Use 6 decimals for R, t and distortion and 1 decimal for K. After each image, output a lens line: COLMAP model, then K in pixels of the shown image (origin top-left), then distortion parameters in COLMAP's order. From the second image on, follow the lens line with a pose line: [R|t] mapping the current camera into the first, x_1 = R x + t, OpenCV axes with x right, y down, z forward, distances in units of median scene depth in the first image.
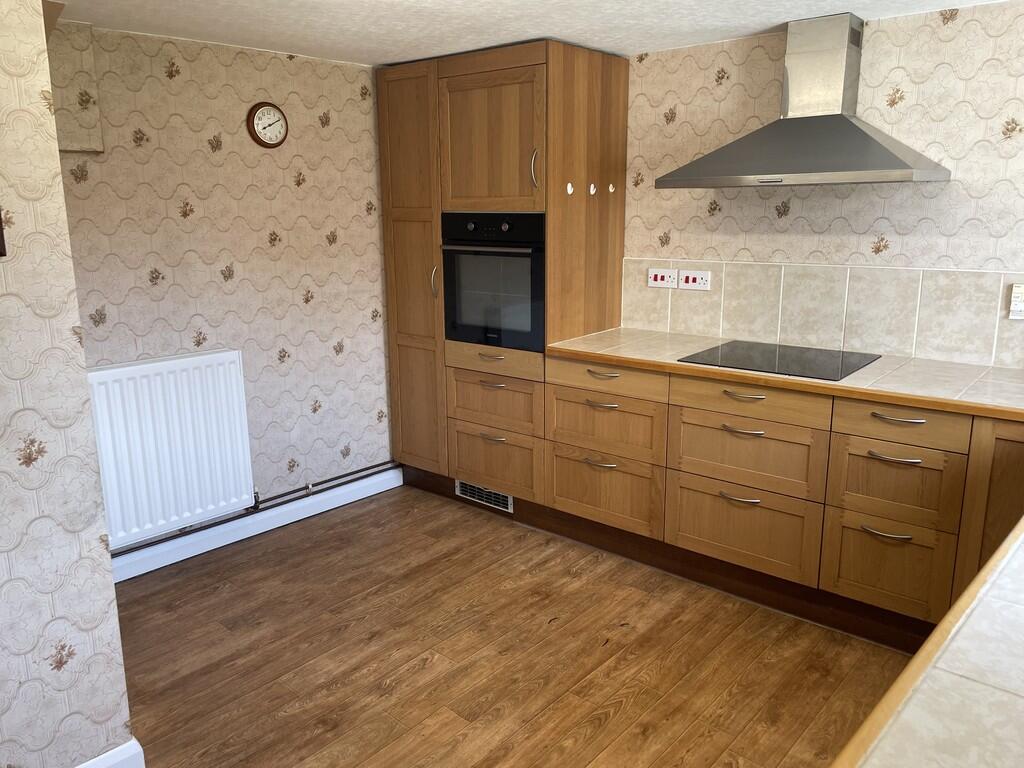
lens RADIAL K [[765.7, 0, 512.8], [0, 765.7, 367.0], [0, 0, 1]] dist [0.081413, -0.131790]
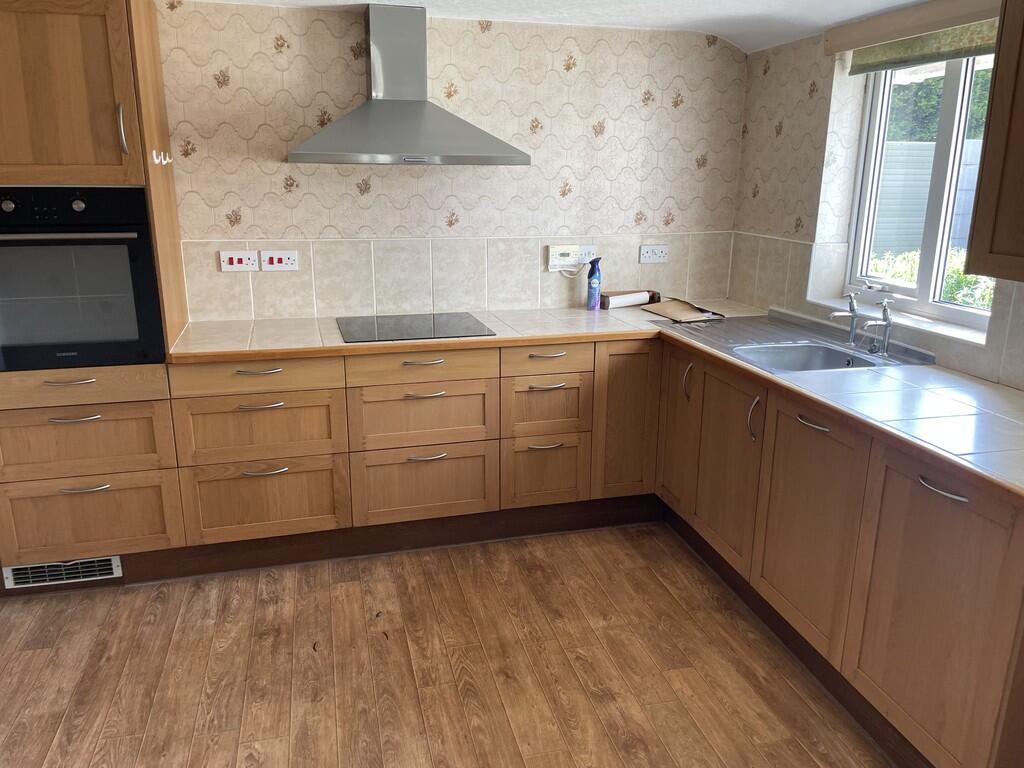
lens RADIAL K [[768.5, 0, 512.0], [0, 768.5, 384.0], [0, 0, 1]] dist [0.080237, -0.128248]
pose [[0.560173, -0.197530, 0.804480, -0.442769], [0.157507, 0.978835, 0.130666, -0.048754], [-0.813264, 0.053516, 0.579429, 0.248214]]
